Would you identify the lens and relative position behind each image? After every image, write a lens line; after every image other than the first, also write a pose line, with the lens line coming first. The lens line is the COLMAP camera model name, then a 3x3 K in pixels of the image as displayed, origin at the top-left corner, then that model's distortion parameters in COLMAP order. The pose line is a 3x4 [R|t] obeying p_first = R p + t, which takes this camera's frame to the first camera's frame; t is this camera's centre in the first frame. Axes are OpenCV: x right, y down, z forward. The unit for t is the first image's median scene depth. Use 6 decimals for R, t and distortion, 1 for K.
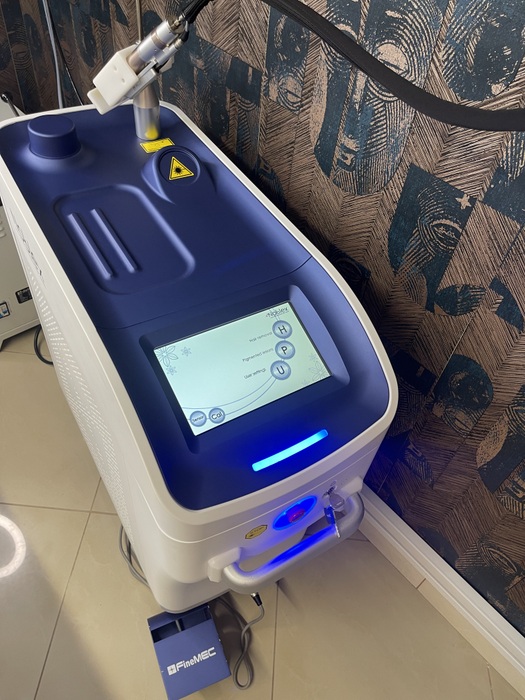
lens RADIAL K [[540.9, 0, 262.5], [0, 540.9, 350.0], [0, 0, 1]] dist [0.007673, -0.000068]
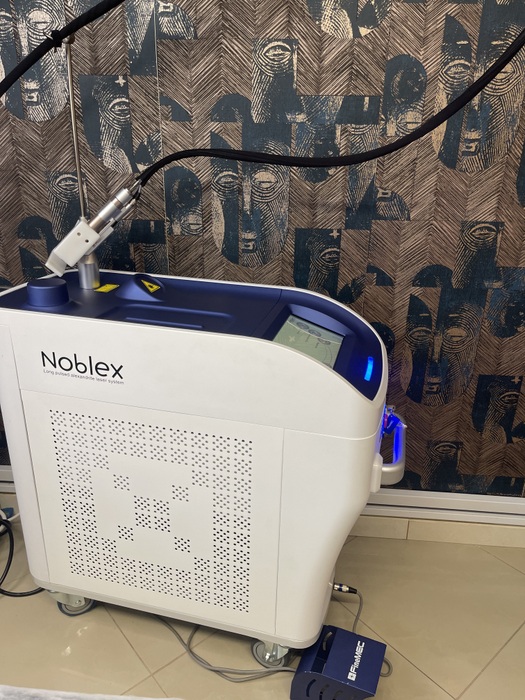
lens RADIAL K [[540.9, 0, 262.5], [0, 540.9, 350.0], [0, 0, 1]] dist [0.007673, -0.000068]
pose [[0.712515, -0.327297, 0.620644, -0.921500], [0.553802, 0.805467, -0.211015, 0.250075], [-0.430844, 0.494065, 0.755165, -0.052658]]
